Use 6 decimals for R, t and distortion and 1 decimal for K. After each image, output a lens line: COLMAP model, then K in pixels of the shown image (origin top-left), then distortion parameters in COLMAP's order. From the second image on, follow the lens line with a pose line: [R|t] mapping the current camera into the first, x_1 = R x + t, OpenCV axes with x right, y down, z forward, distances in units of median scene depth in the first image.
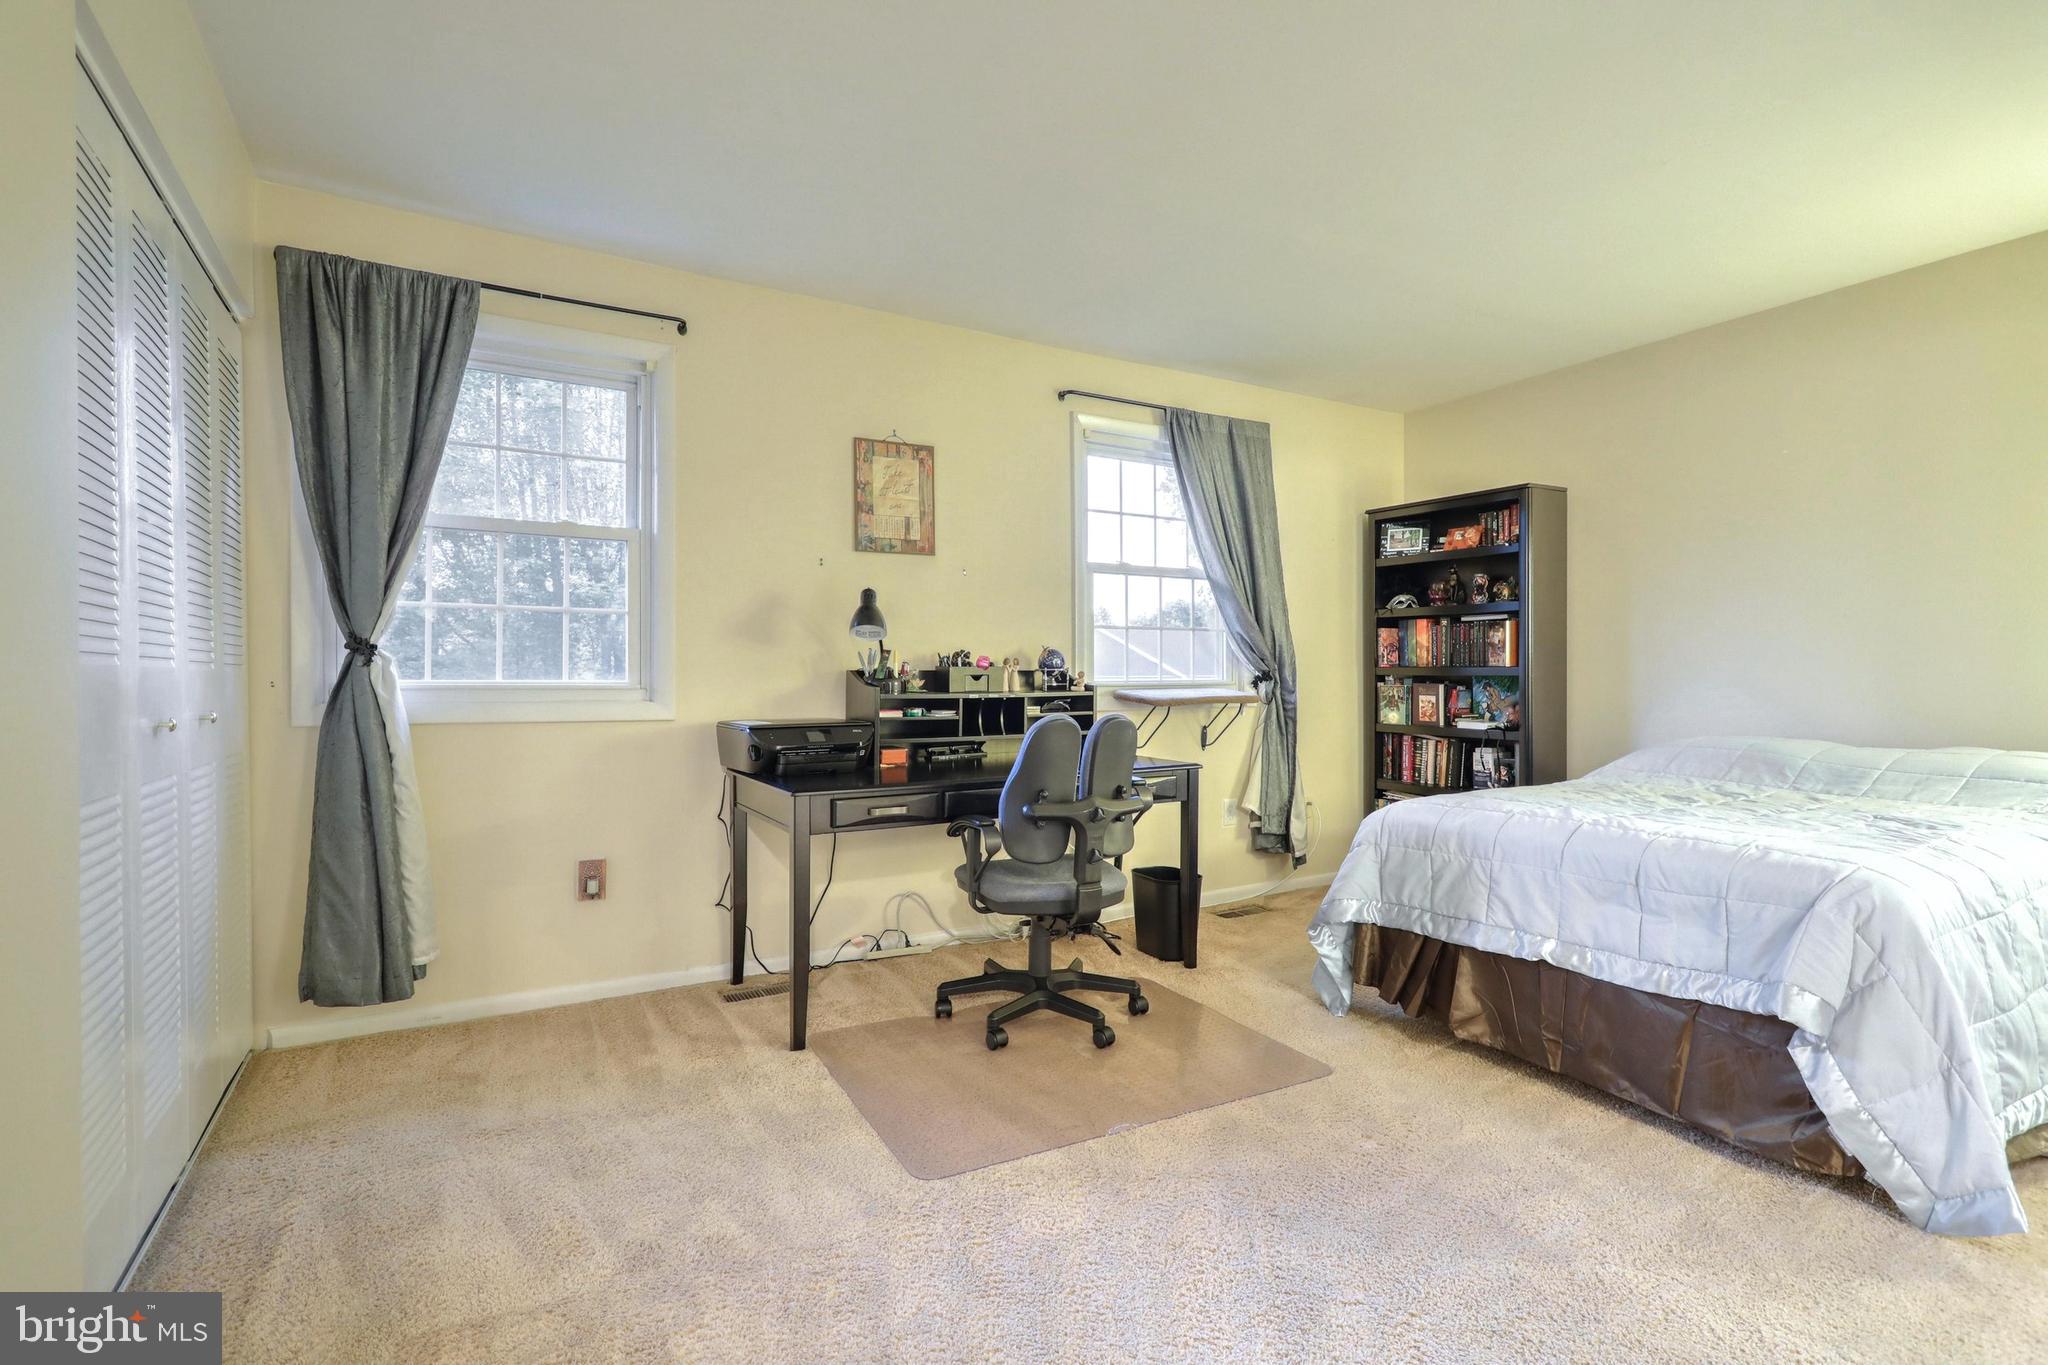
lens RADIAL K [[970.2, 0, 1029.9], [0, 970.2, 690.7], [0, 0, 1]] dist [-0.003472, -0.000532]
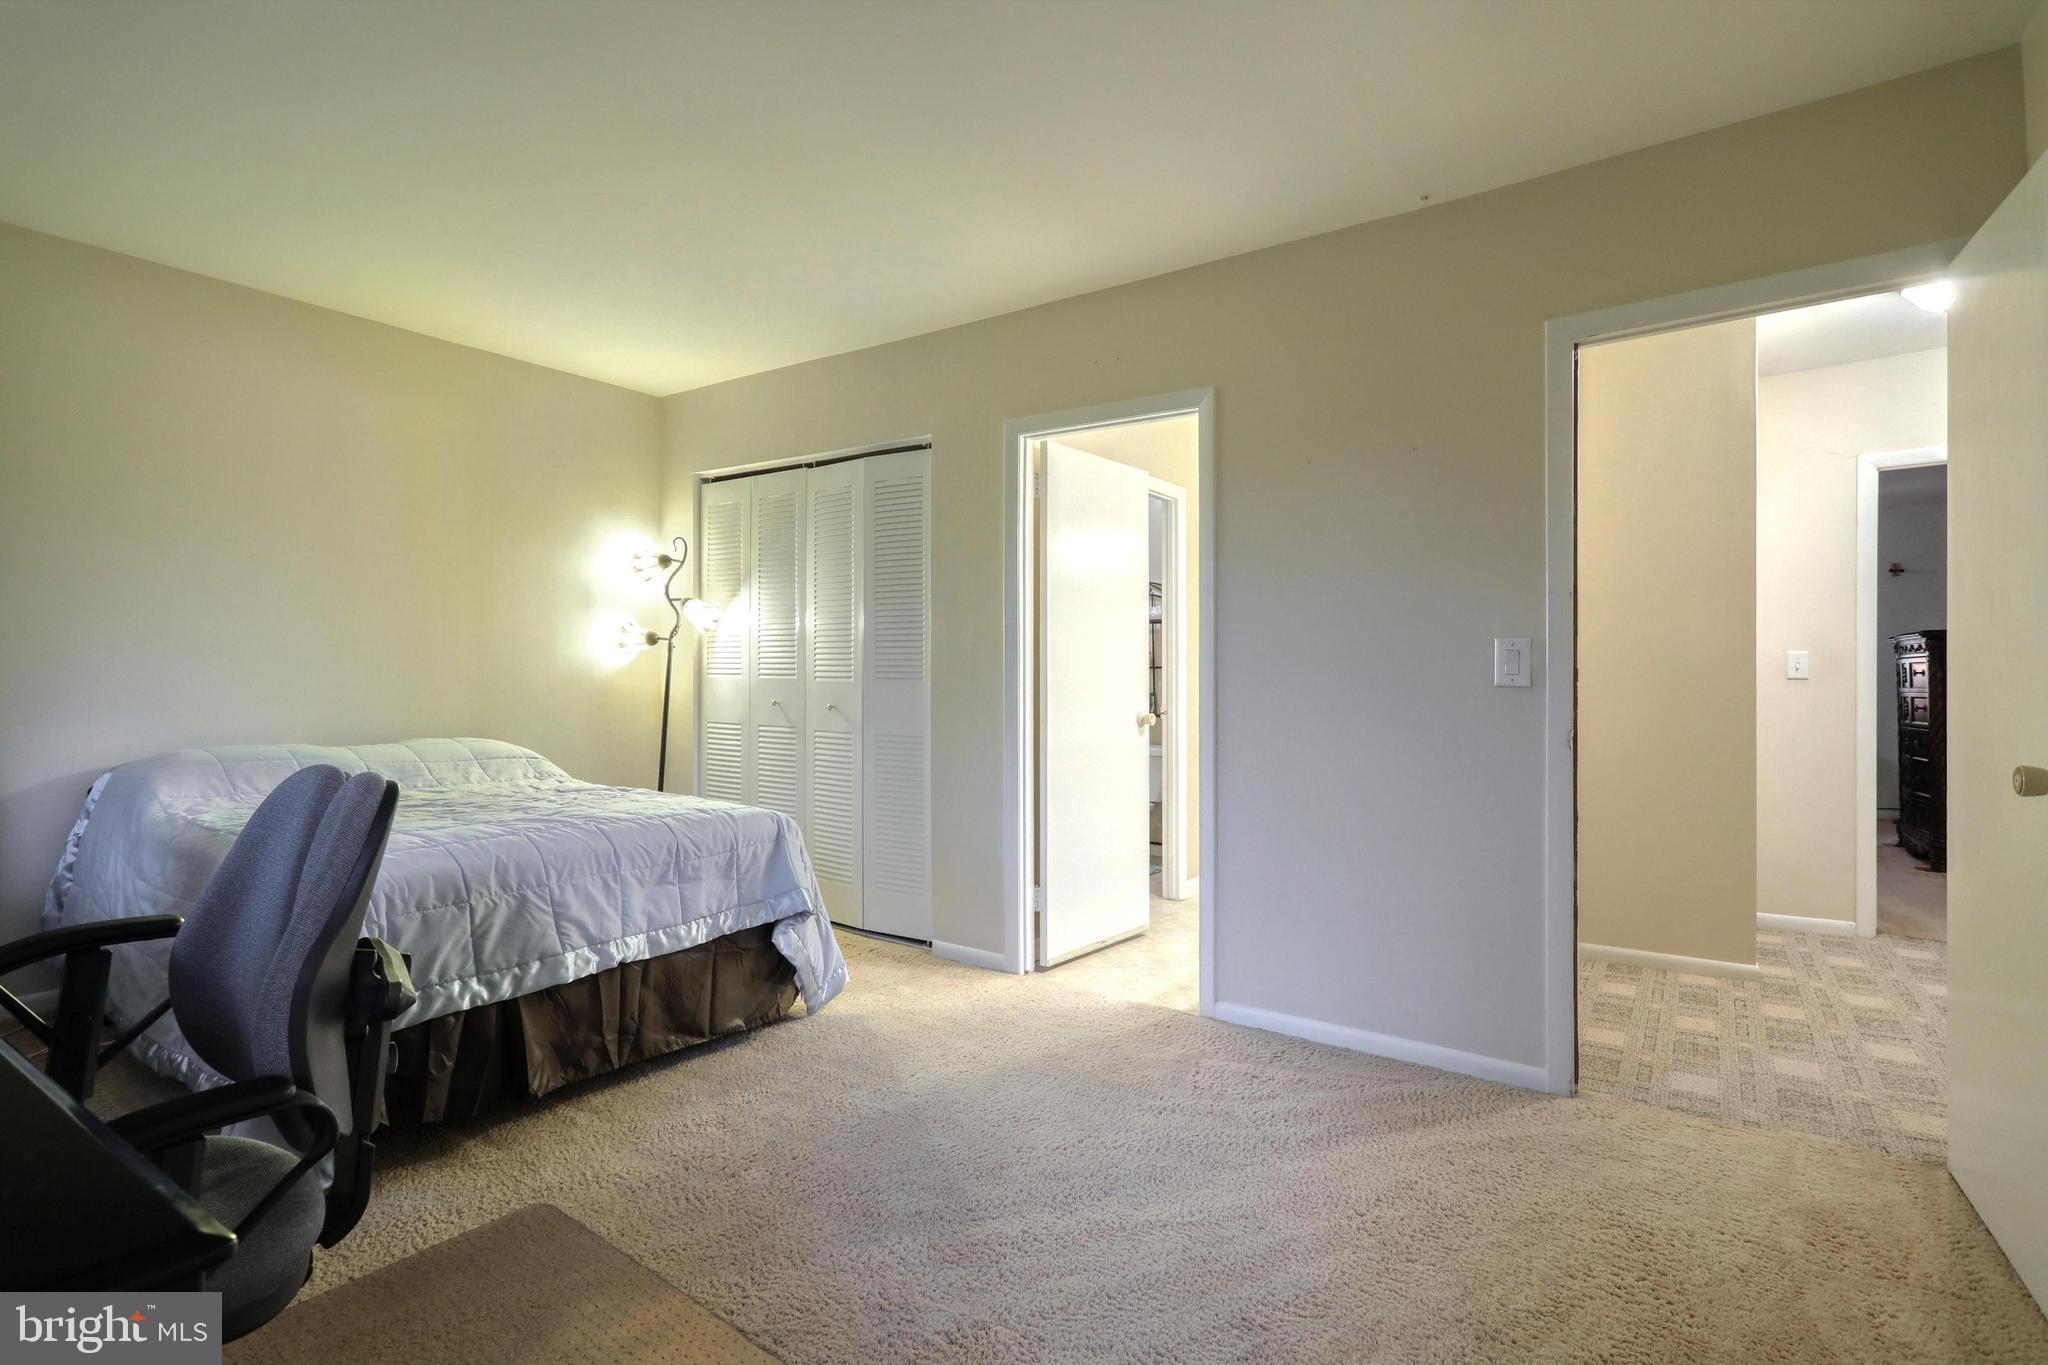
lens RADIAL K [[970.2, 0, 1026.1], [0, 970.2, 678.3], [0, 0, 1]] dist [-0.003472, -0.000532]
pose [[-0.433952, 0.003895, 0.900928, -0.213596], [0.008571, 0.999963, -0.000195, -0.005431], [-0.900895, 0.007637, -0.433969, 0.396180]]
